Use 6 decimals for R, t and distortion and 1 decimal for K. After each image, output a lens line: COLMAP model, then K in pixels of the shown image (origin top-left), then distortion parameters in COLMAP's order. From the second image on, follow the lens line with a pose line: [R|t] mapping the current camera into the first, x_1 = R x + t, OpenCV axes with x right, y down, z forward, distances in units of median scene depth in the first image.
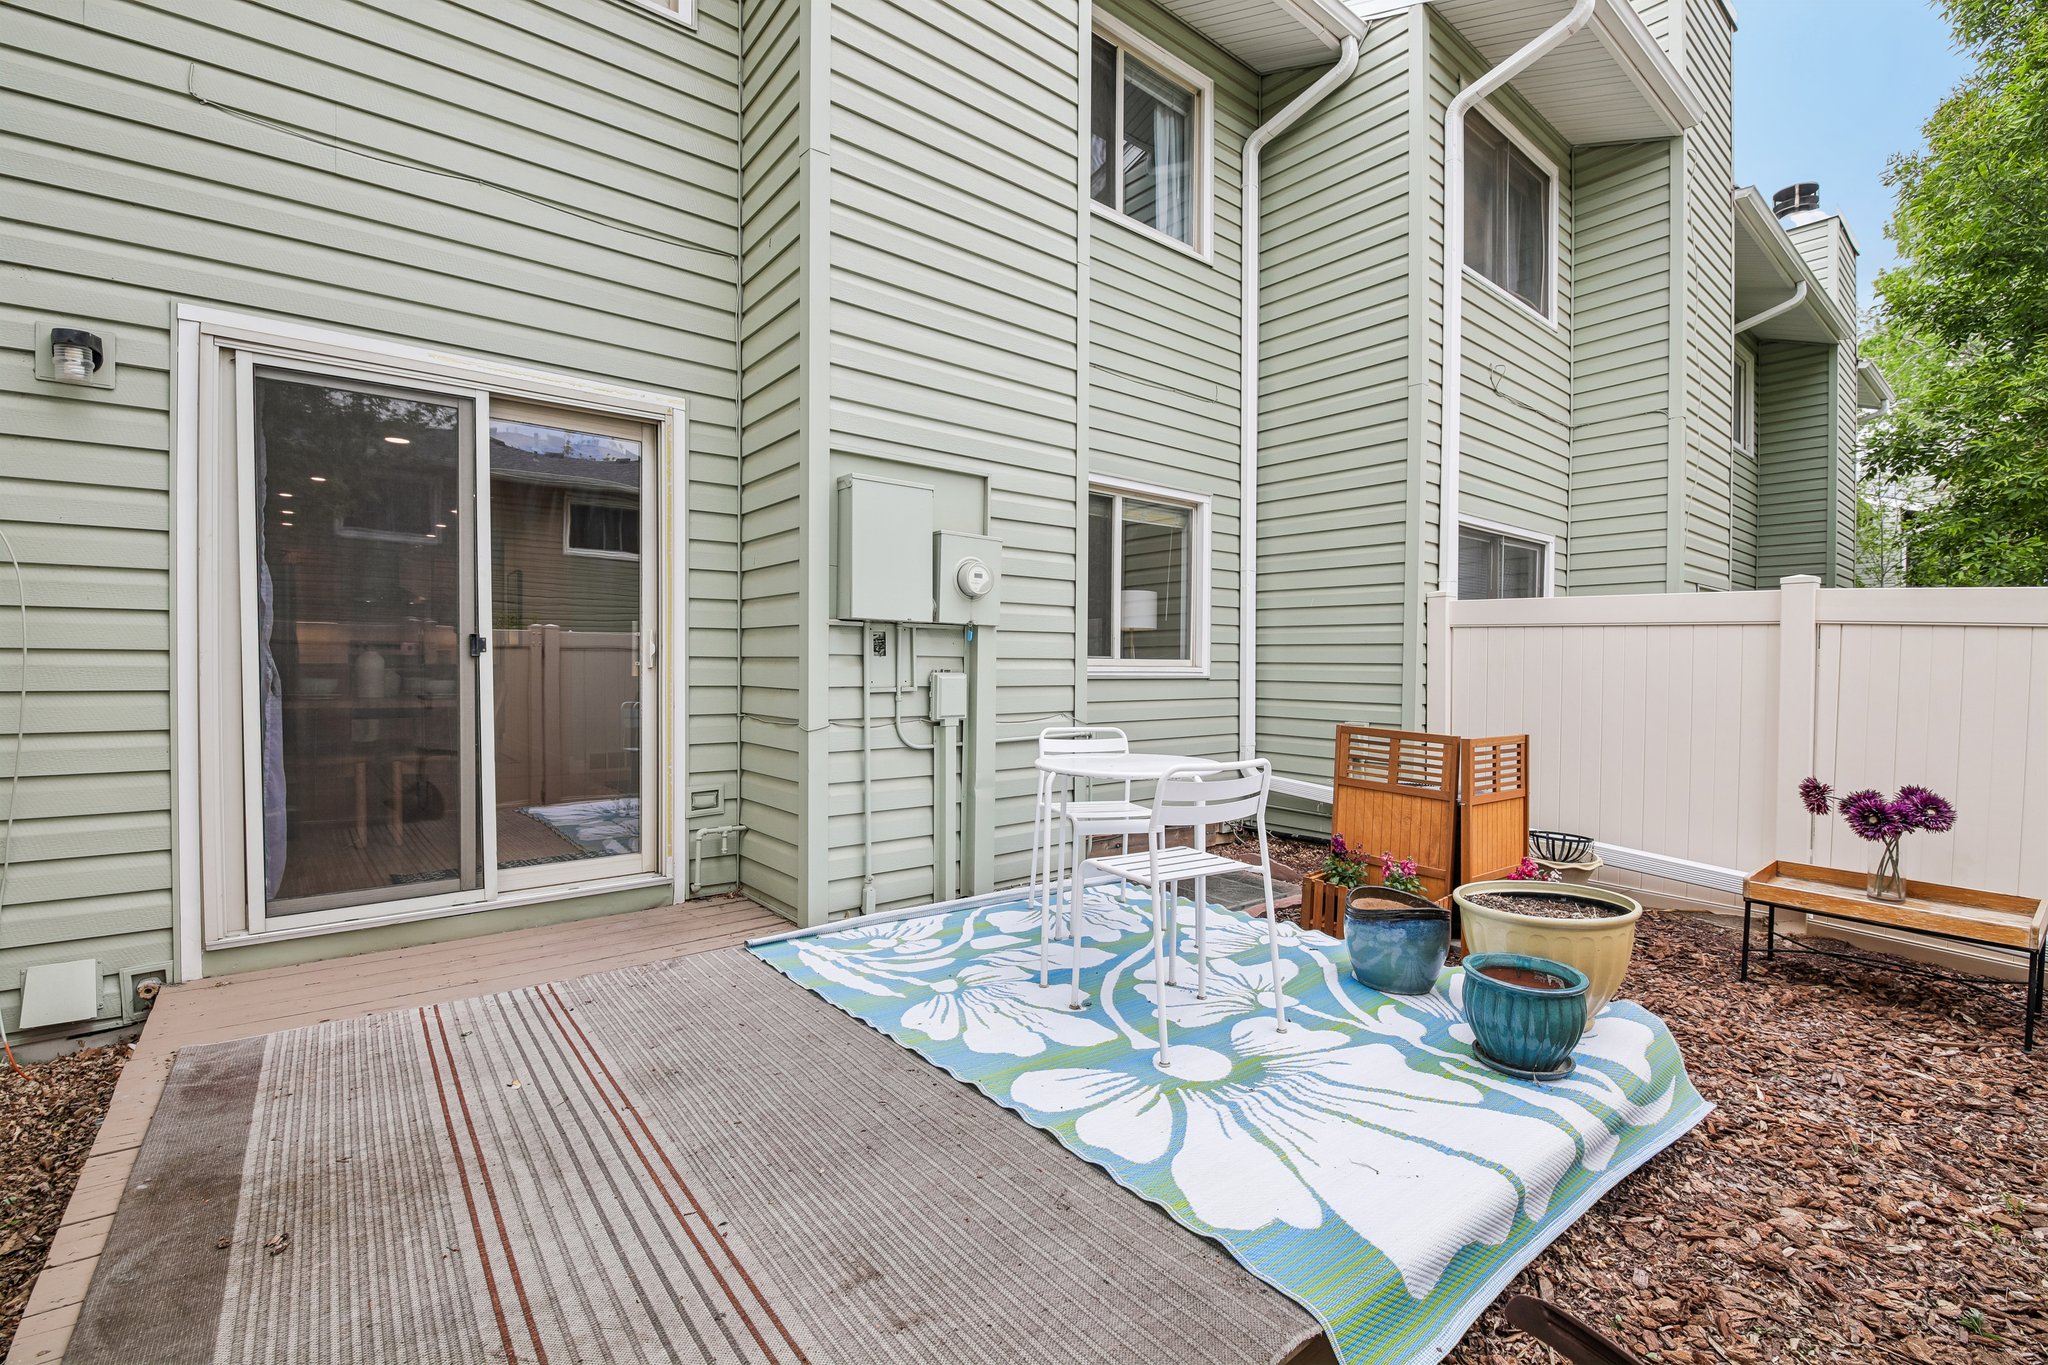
lens RADIAL K [[873.5, 0, 1024.0], [0, 873.5, 682.5], [0, 0, 1]] dist [-0.001559, -0.010654]
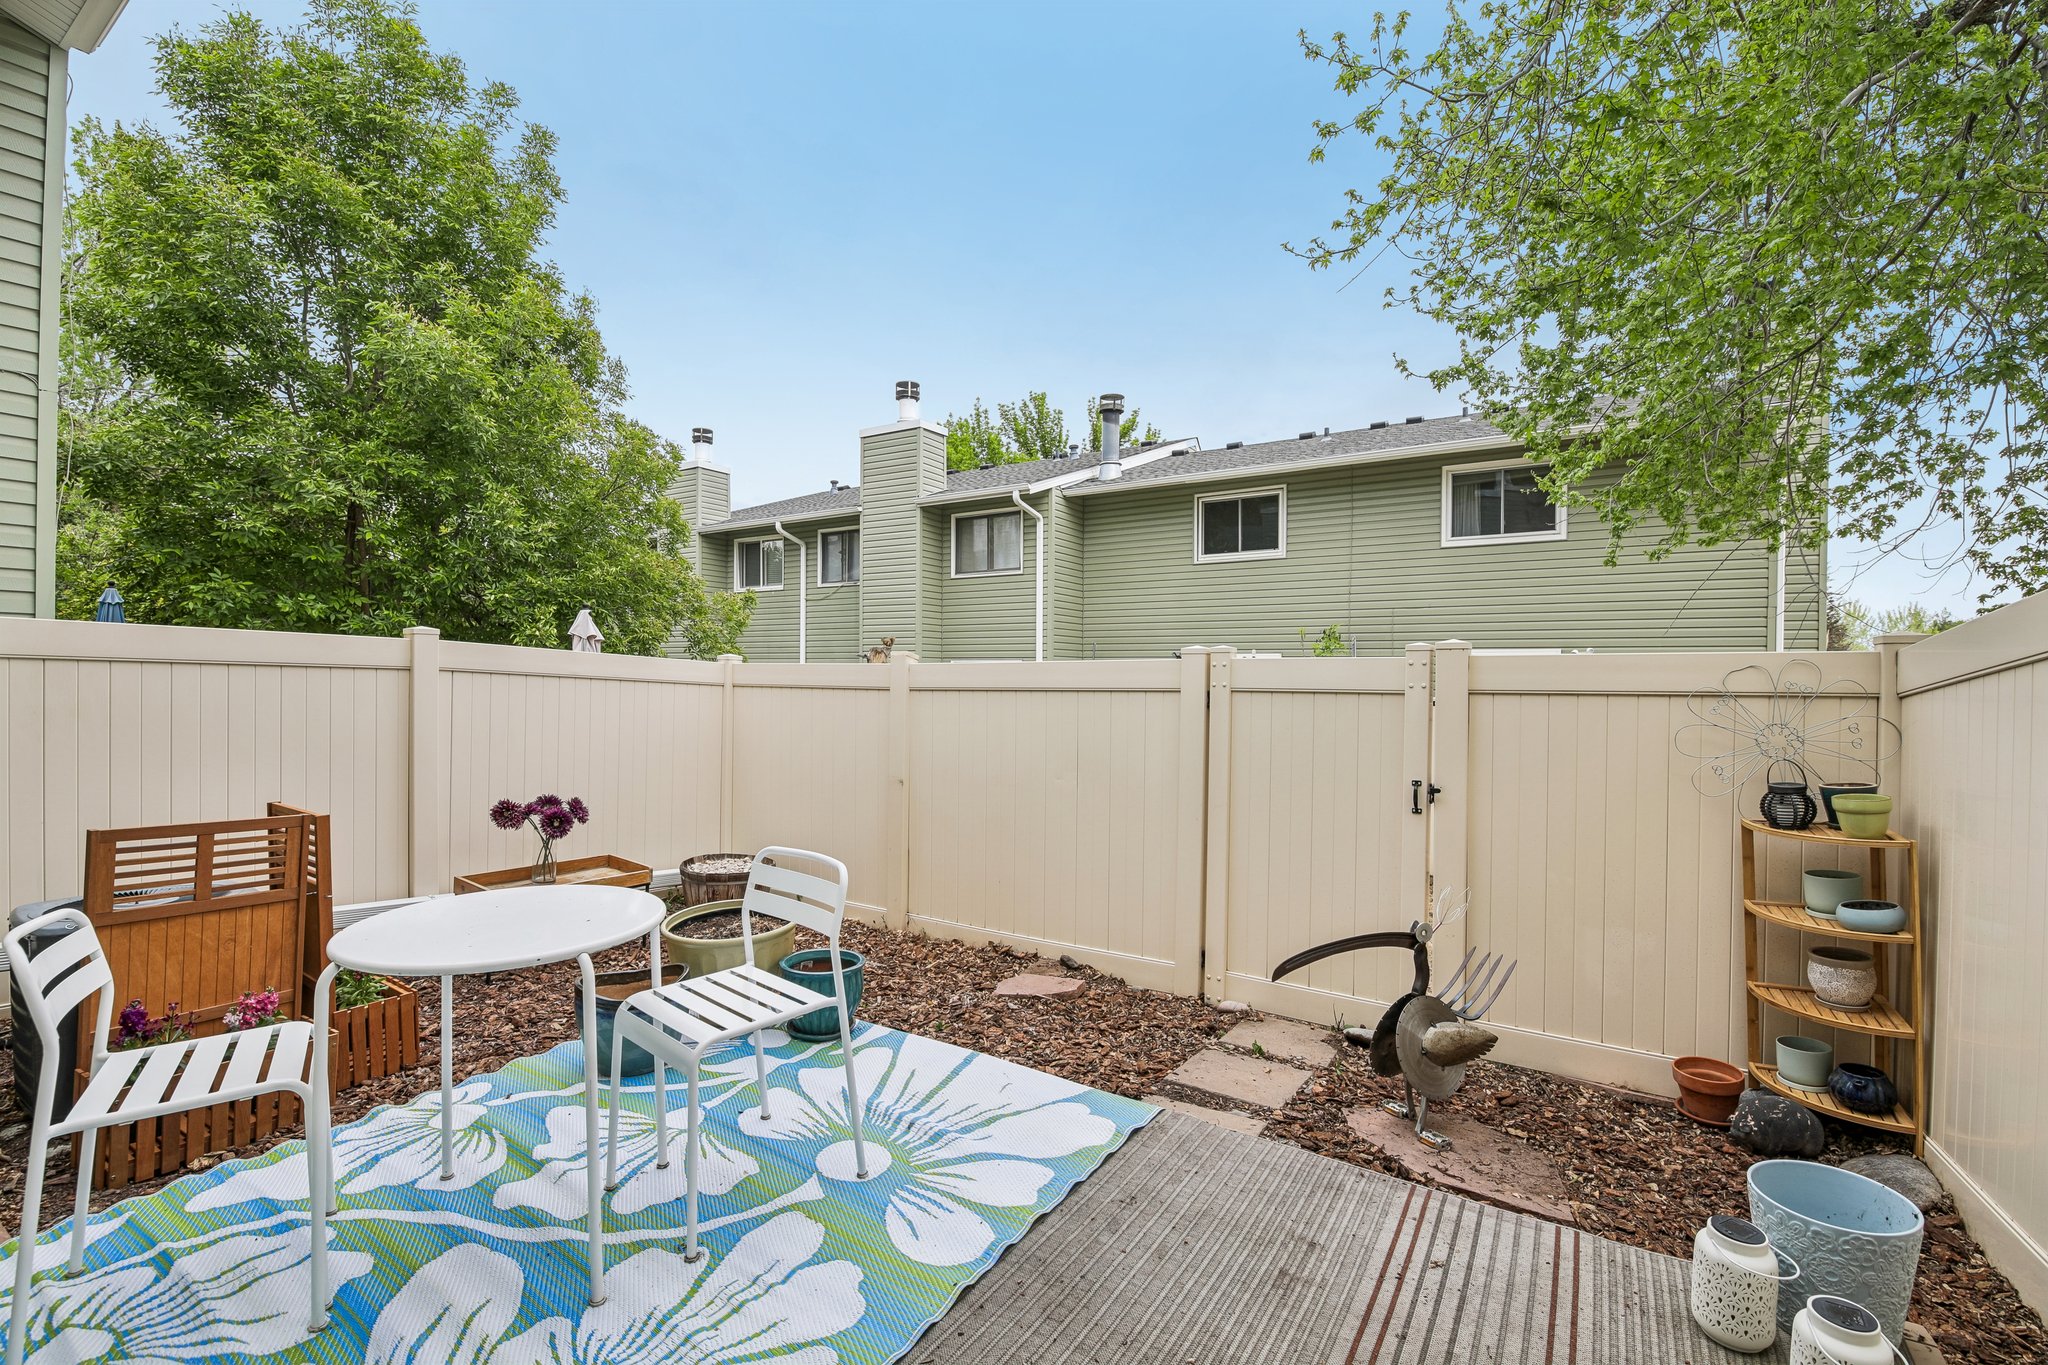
lens RADIAL K [[891.0, 0, 1003.5], [0, 891.0, 687.5], [0, 0, 1]] dist [-0.014862, -0.005876]
pose [[-0.294297, -0.022179, 0.955457, -0.568586], [0.009548, 0.999613, 0.026145, -0.086243], [-0.955666, 0.016817, -0.293971, 0.799384]]
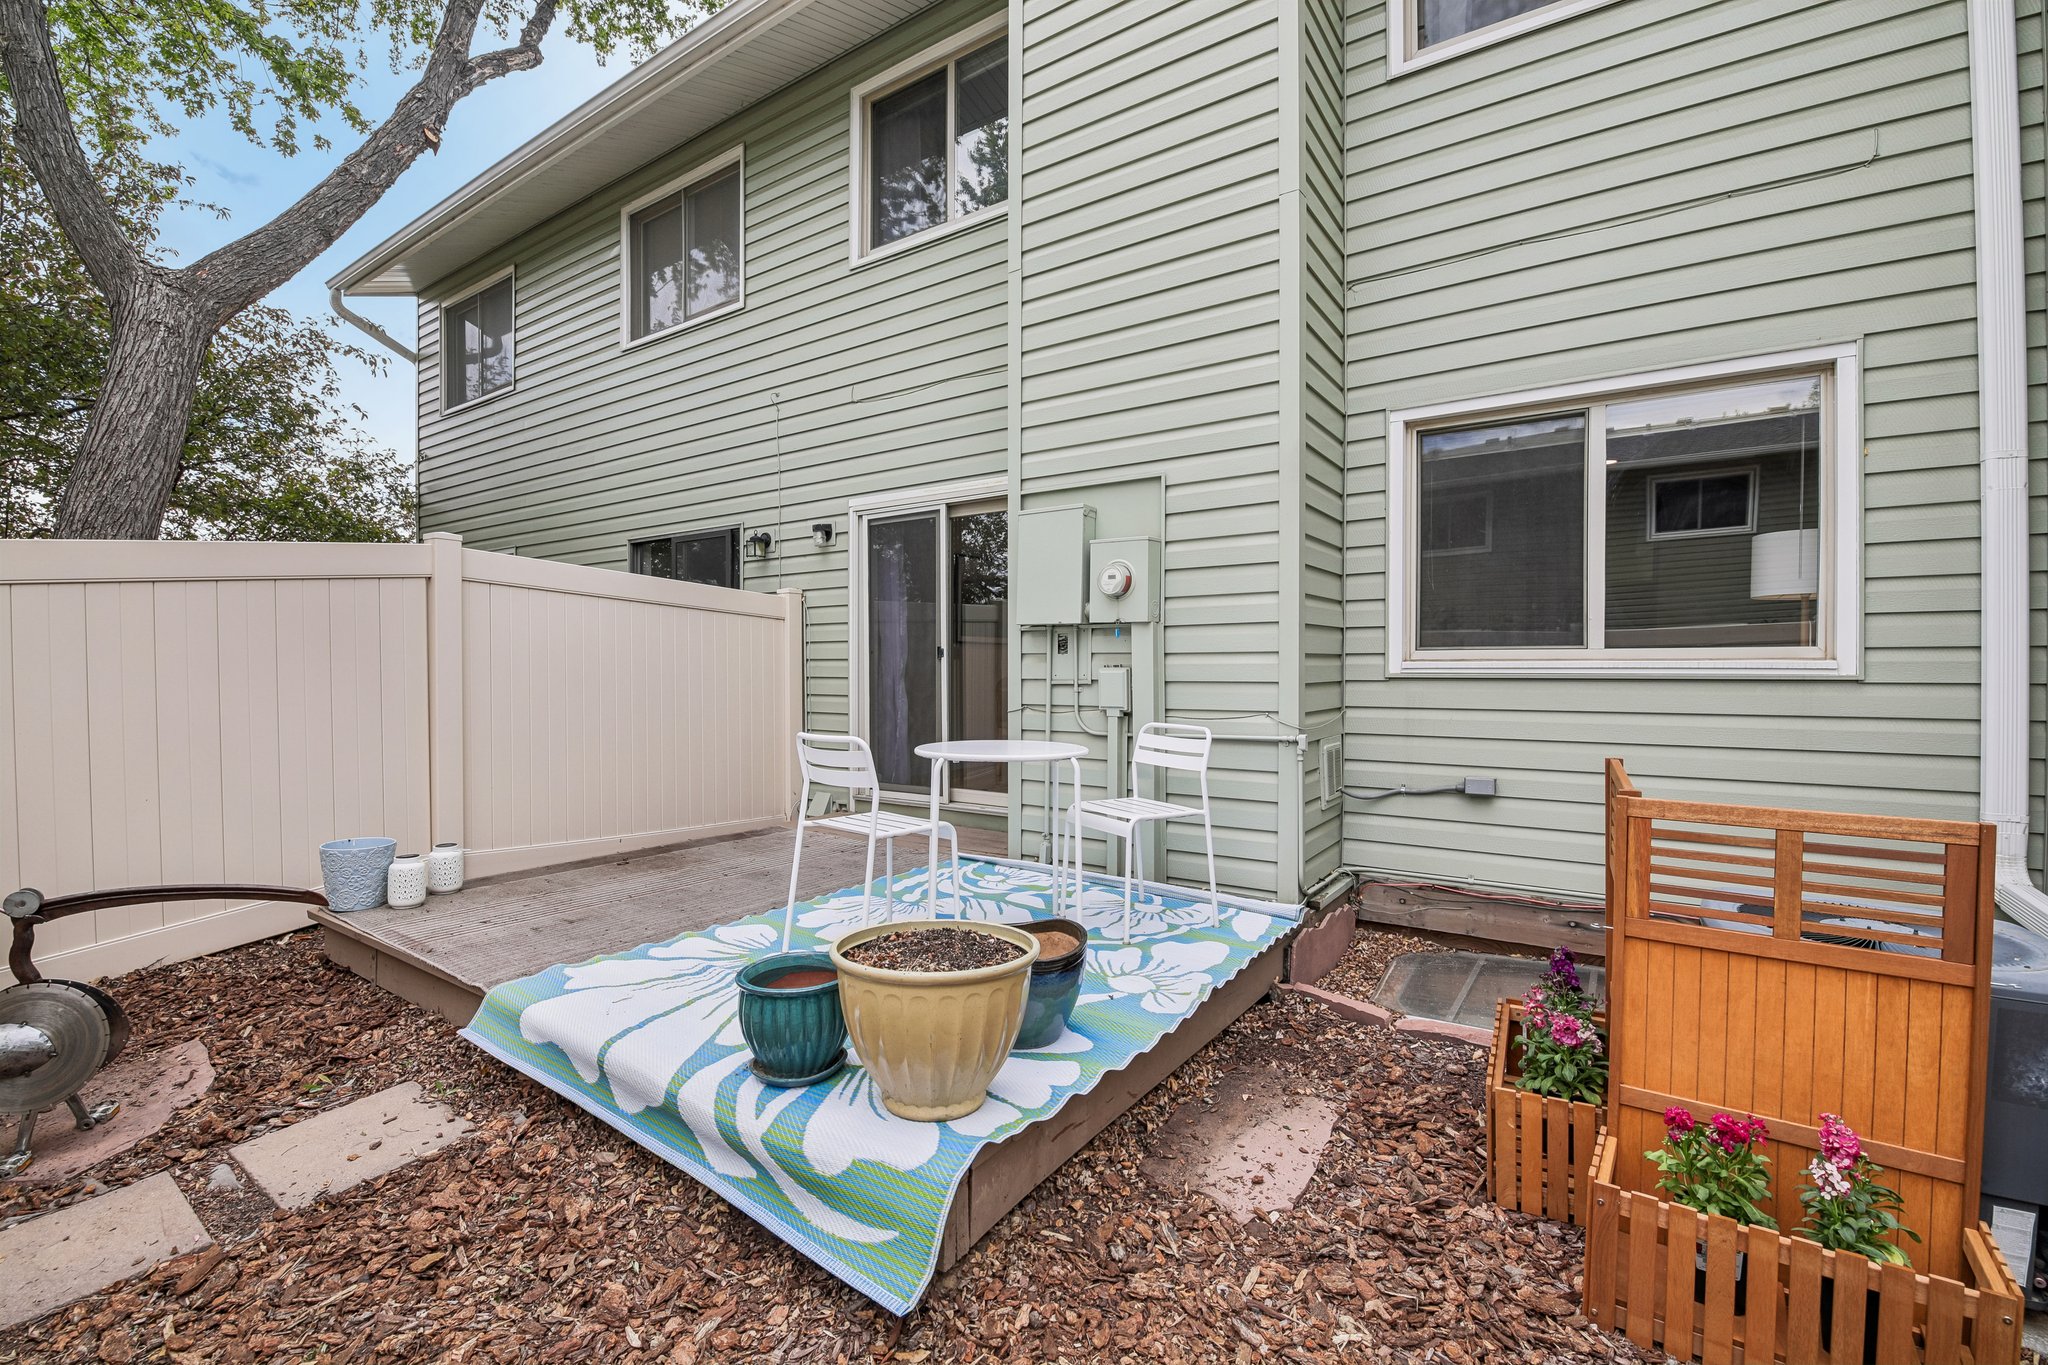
lens RADIAL K [[894.3, 0, 1020.5], [0, 894.3, 678.7], [0, 0, 1]] dist [-0.008698, -0.007018]
pose [[0.273062, 0.005323, -0.961982, 1.124079], [-0.016229, 0.999868, 0.000926, 0.004071], [0.961859, 0.015359, 0.273113, 0.683195]]
